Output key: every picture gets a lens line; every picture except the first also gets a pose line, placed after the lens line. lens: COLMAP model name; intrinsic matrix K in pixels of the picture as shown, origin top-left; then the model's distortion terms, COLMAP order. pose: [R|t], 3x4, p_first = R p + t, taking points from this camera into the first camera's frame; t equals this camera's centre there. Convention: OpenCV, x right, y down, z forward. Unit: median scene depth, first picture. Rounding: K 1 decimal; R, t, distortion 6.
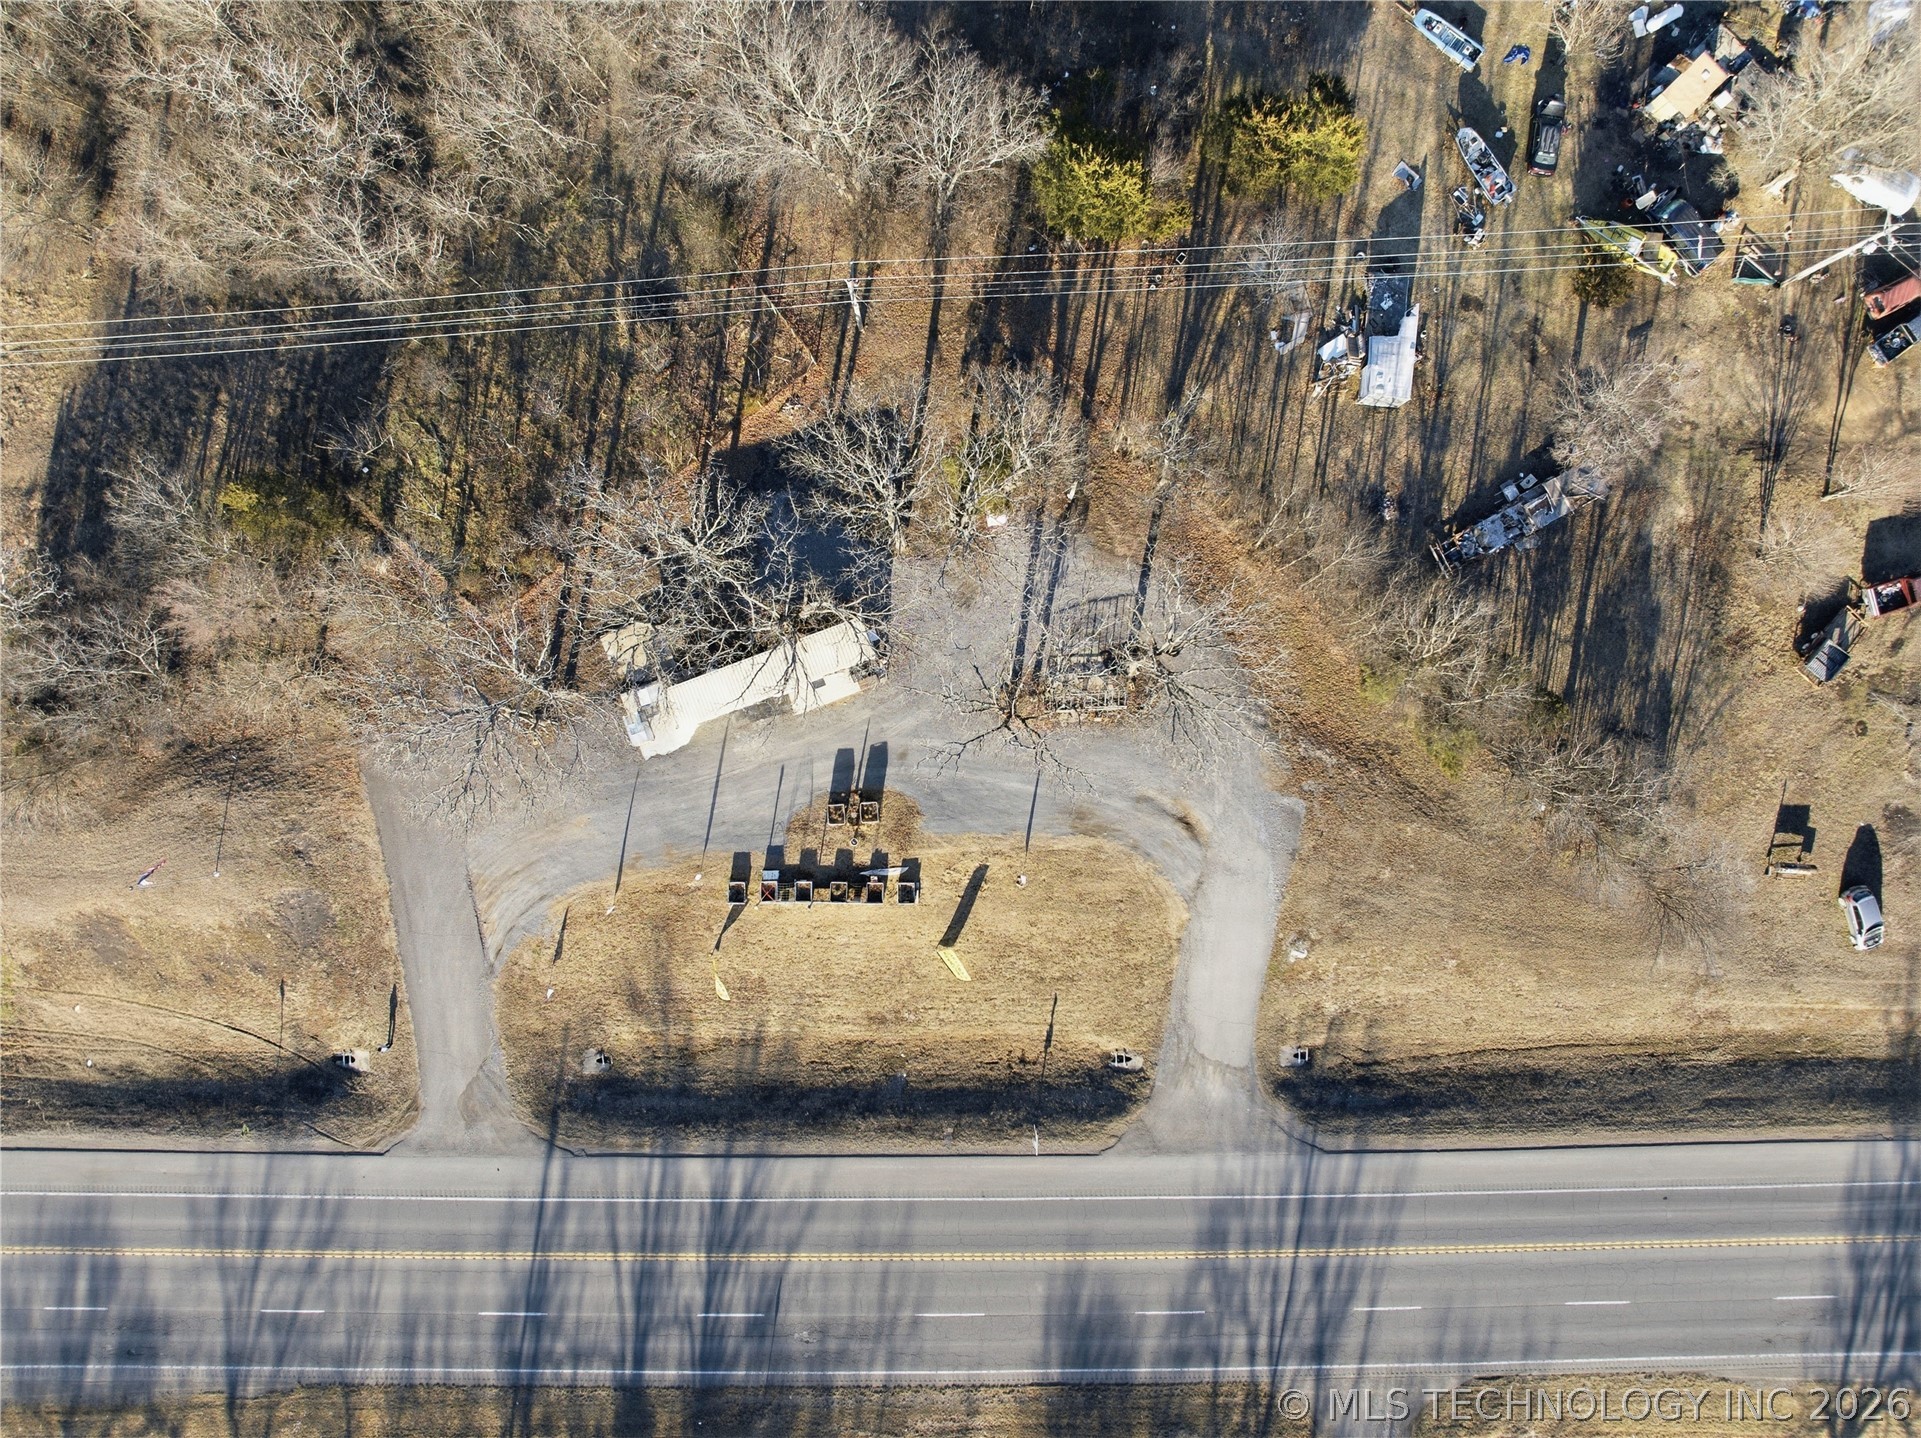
lens RADIAL K [[1330.4, 0, 970.3], [0, 1330.4, 726.2], [0, 0, 1]] dist [-0.044575, 0.013154]
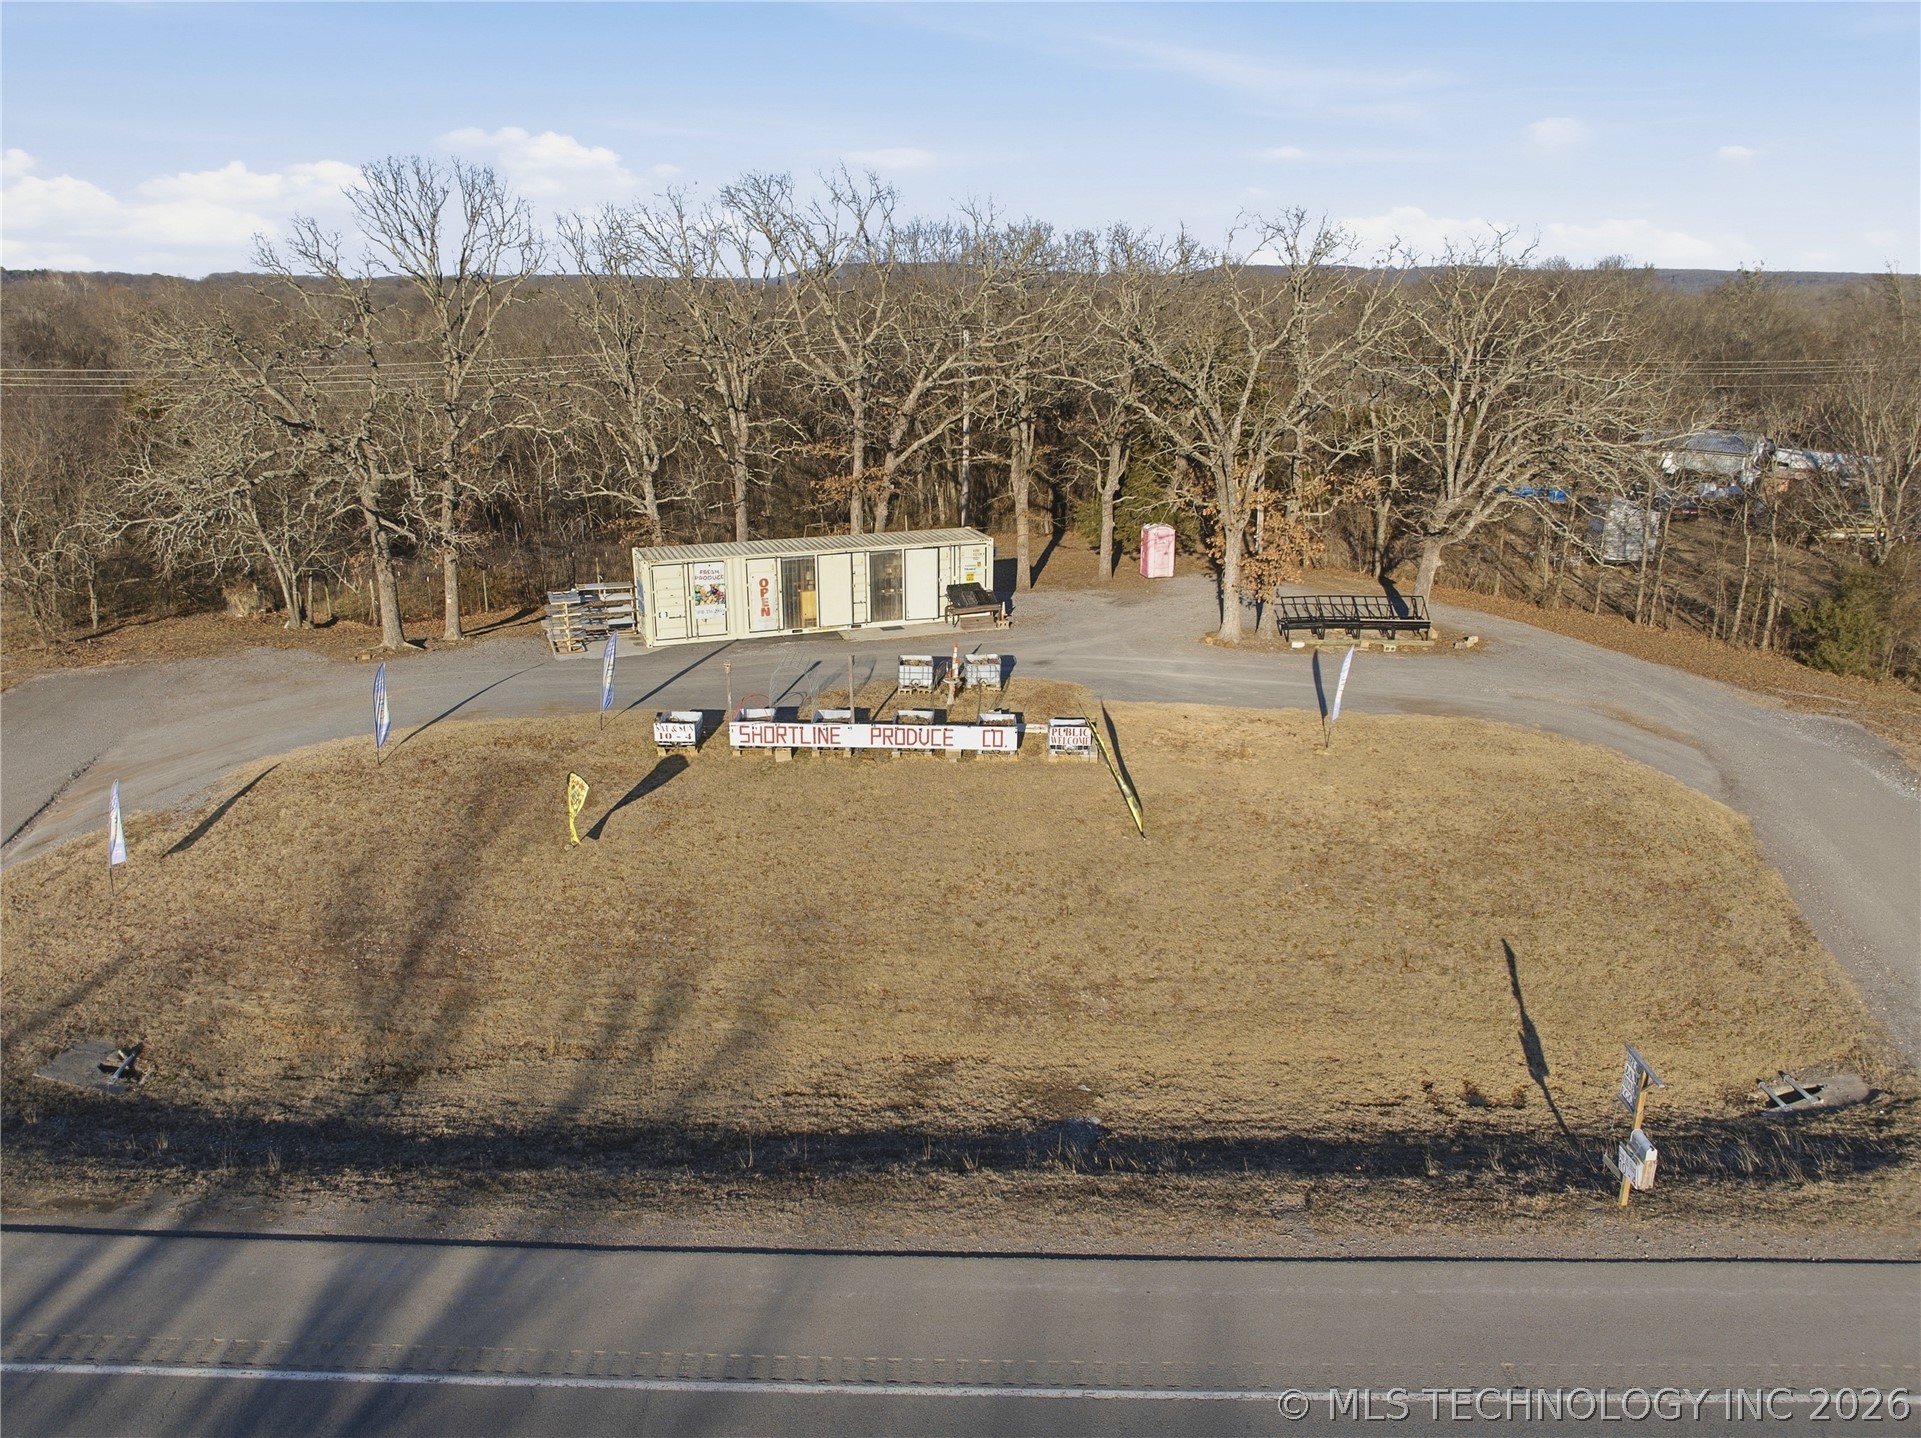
lens RADIAL K [[1347.7, 0, 960.5], [0, 1347.7, 719.0], [0, 0, 1]] dist [-0.041784, 0.006341]
pose [[0.999995, 0.001189, -0.002881, -0.079837], [-0.003104, 0.294310, -0.955705, 0.529241], [-0.000288, 0.955709, 0.294312, 0.838682]]
